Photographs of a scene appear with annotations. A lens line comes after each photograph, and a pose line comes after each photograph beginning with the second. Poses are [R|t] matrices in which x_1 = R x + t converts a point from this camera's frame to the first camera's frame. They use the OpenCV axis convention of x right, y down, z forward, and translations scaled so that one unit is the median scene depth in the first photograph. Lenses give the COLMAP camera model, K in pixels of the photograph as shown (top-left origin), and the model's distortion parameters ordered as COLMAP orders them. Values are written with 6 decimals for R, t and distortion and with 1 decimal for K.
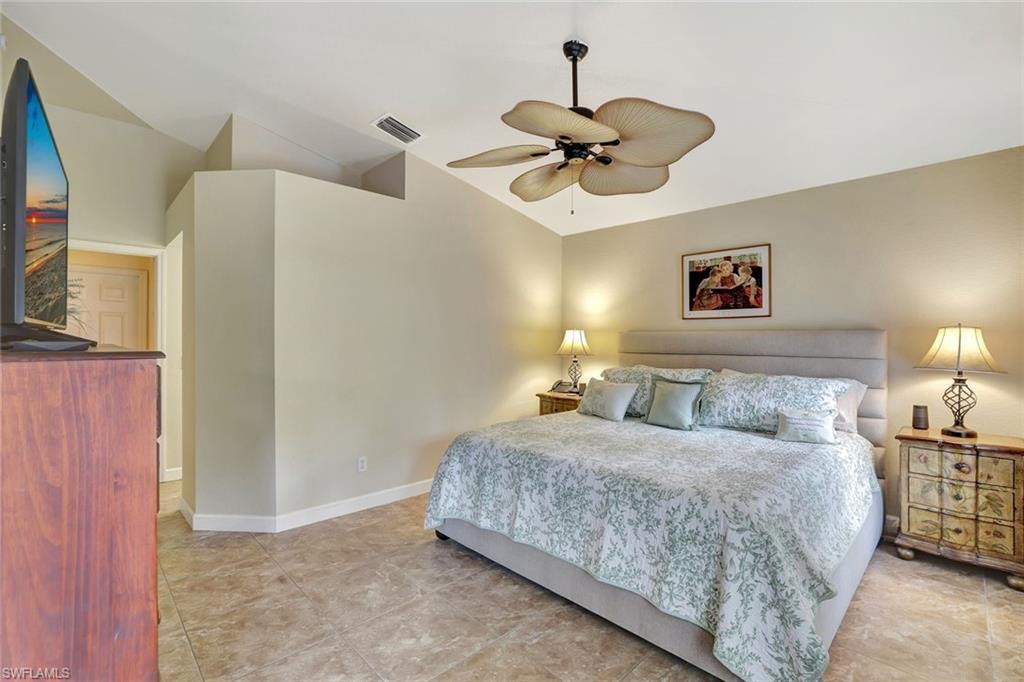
lens RADIAL K [[452.1, 0, 514.6], [0, 452.1, 337.8], [0, 0, 1]] dist [-0.014770, 0.000167]
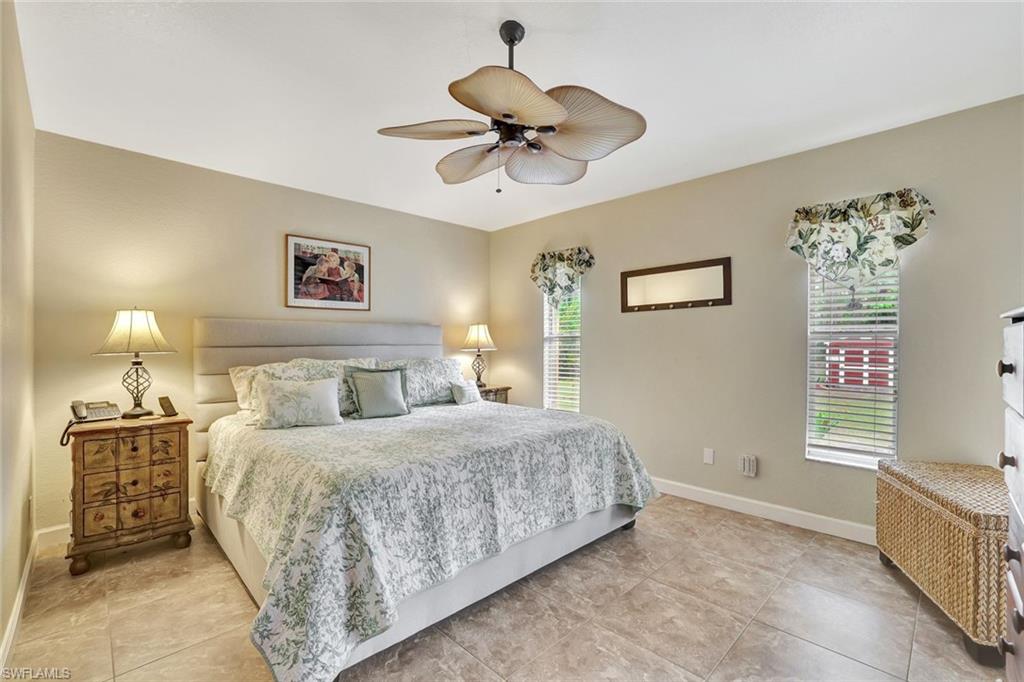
lens RADIAL K [[452.1, 0, 514.6], [0, 452.1, 337.8], [0, 0, 1]] dist [-0.014770, 0.000167]
pose [[0.016255, -0.010268, 0.999815, -0.556301], [-0.014862, 0.999834, 0.010510, 0.005343], [-0.999757, -0.015030, 0.016099, 0.582953]]
